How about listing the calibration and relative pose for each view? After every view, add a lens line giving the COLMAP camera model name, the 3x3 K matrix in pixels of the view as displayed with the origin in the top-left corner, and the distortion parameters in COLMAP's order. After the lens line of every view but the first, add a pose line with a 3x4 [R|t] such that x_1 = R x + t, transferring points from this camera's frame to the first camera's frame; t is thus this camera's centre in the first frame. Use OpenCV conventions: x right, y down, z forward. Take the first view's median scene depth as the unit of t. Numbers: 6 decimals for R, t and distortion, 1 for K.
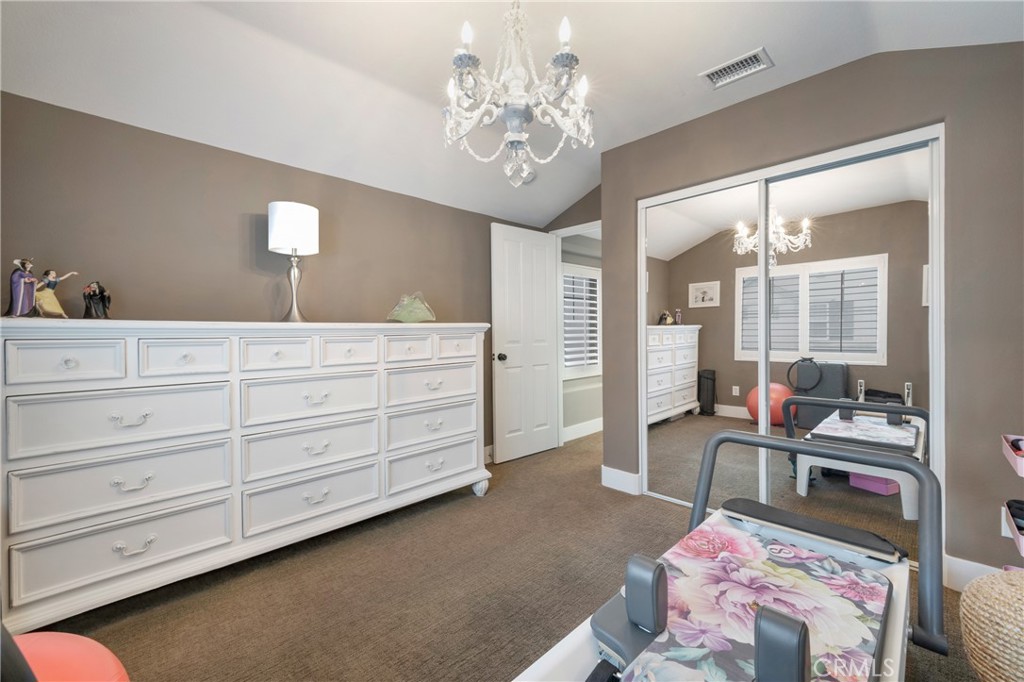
lens RADIAL K [[411.6, 0, 512.6], [0, 411.6, 331.9], [0, 0, 1]] dist [-0.003131, -0.001869]
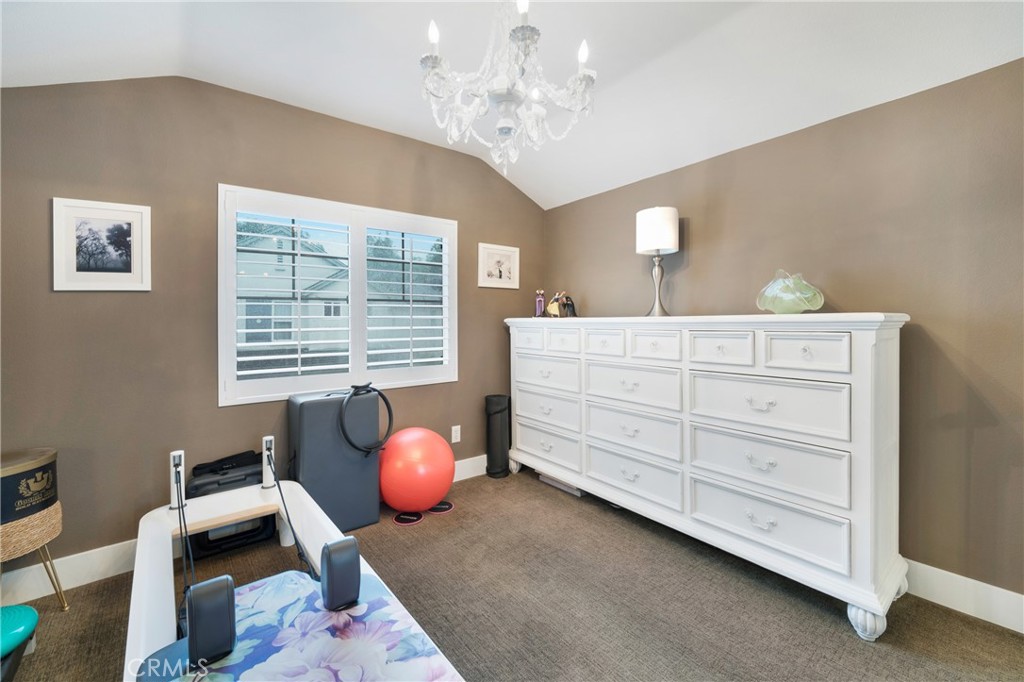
lens RADIAL K [[411.6, 0, 485.3], [0, 411.6, 326.0], [0, 0, 1]] dist [-0.003131, -0.001869]
pose [[-0.149747, 0.008441, -0.988688, 0.758067], [-0.007304, 0.999927, 0.009643, -0.007464], [0.988697, 0.008665, -0.149674, 0.875579]]
